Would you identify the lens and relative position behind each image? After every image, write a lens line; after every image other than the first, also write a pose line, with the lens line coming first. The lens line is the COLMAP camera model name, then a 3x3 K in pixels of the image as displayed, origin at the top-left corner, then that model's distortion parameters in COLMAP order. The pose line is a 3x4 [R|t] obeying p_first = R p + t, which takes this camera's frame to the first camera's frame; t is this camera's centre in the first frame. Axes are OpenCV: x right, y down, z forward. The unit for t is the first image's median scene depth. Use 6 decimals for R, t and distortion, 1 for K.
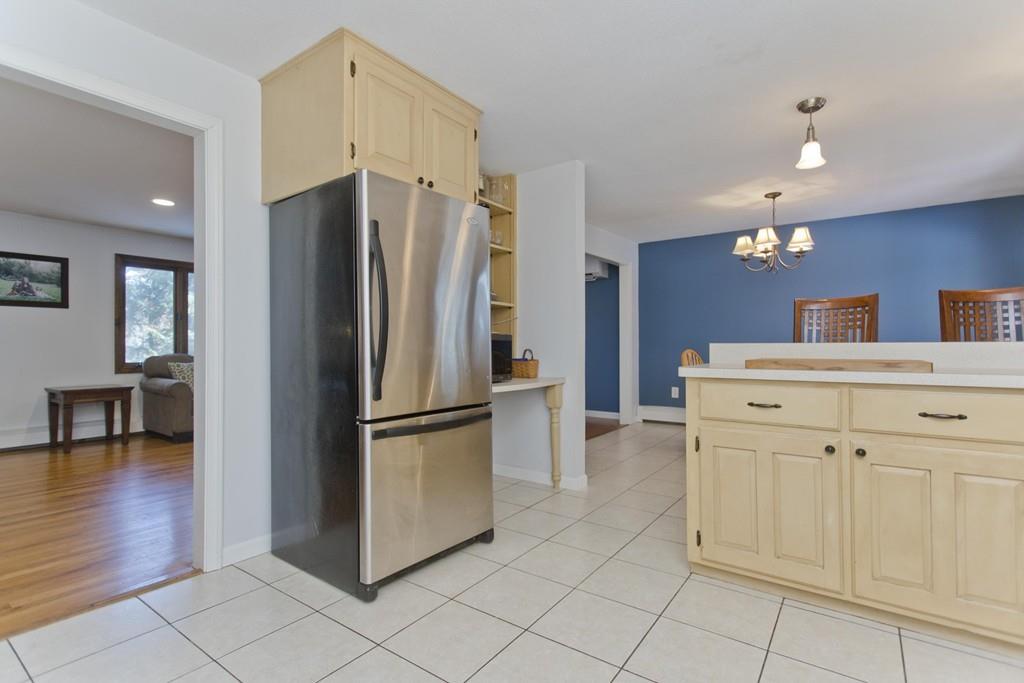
lens RADIAL K [[493.6, 0, 512.0], [0, 493.6, 341.5], [0, 0, 1]] dist [-0.000328, -0.000486]
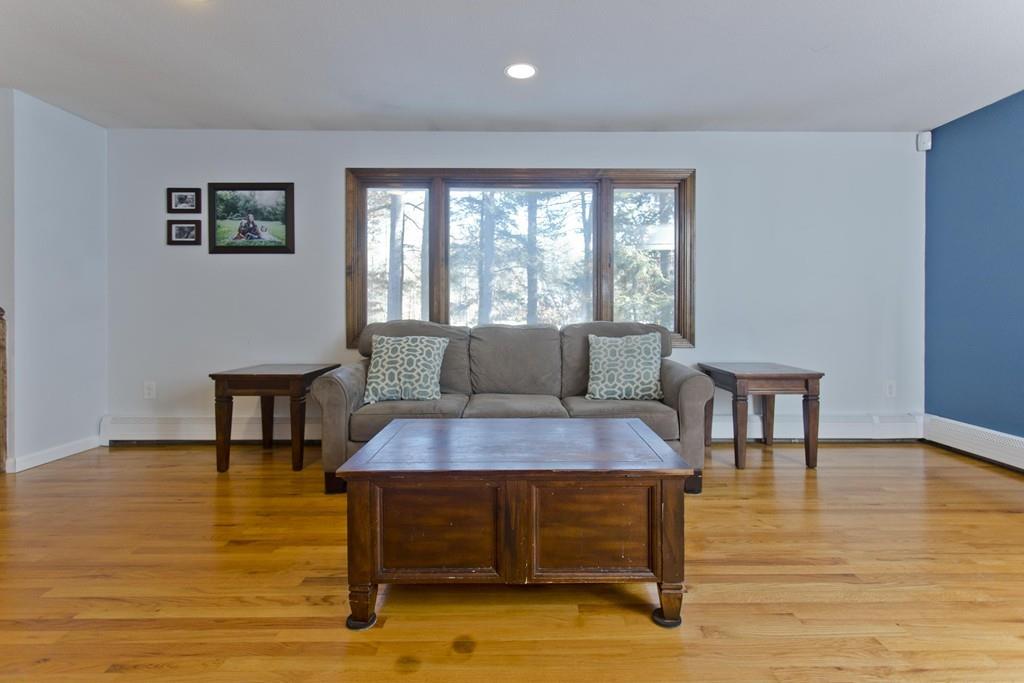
lens RADIAL K [[490.7, 0, 511.7], [0, 490.7, 312.5], [0, 0, 1]] dist [0.002467, 0.000295]
pose [[0.590087, 0.006351, -0.807315, -0.145962], [0.002962, 0.999945, 0.010031, 0.012408], [0.807334, -0.008310, 0.590036, 0.862574]]
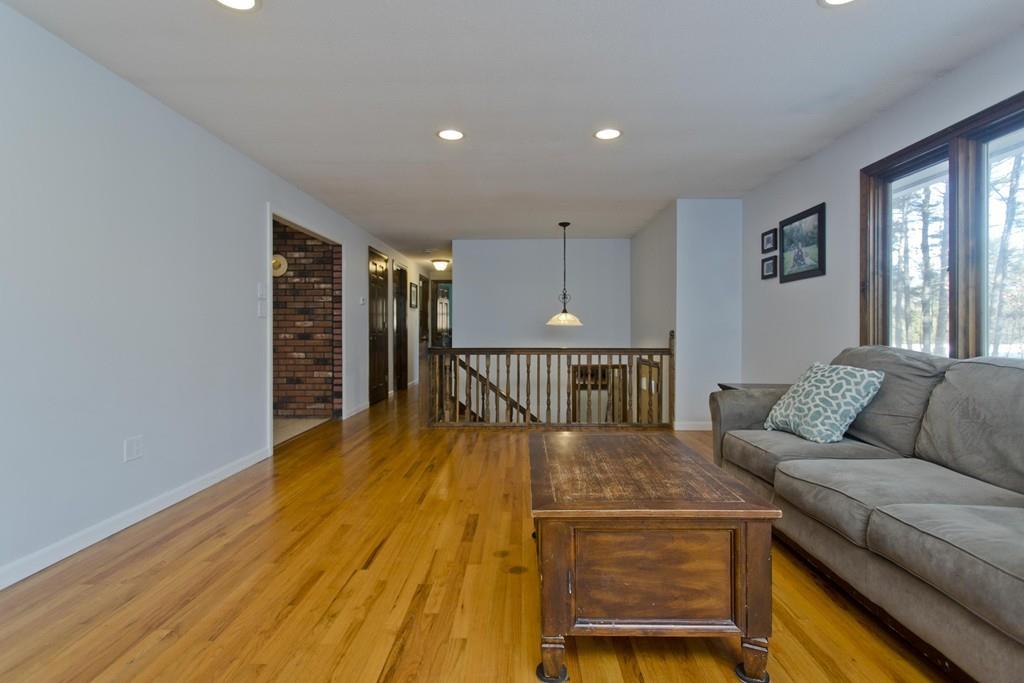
lens RADIAL K [[488.5, 0, 509.8], [0, 488.5, 334.6], [0, 0, 1]] dist [-0.001826, -0.000222]
pose [[-0.826837, 0.005202, -0.562418, -0.153262], [0.003147, 0.999984, 0.004623, 0.012659], [0.562433, 0.002053, -0.826840, 1.362793]]
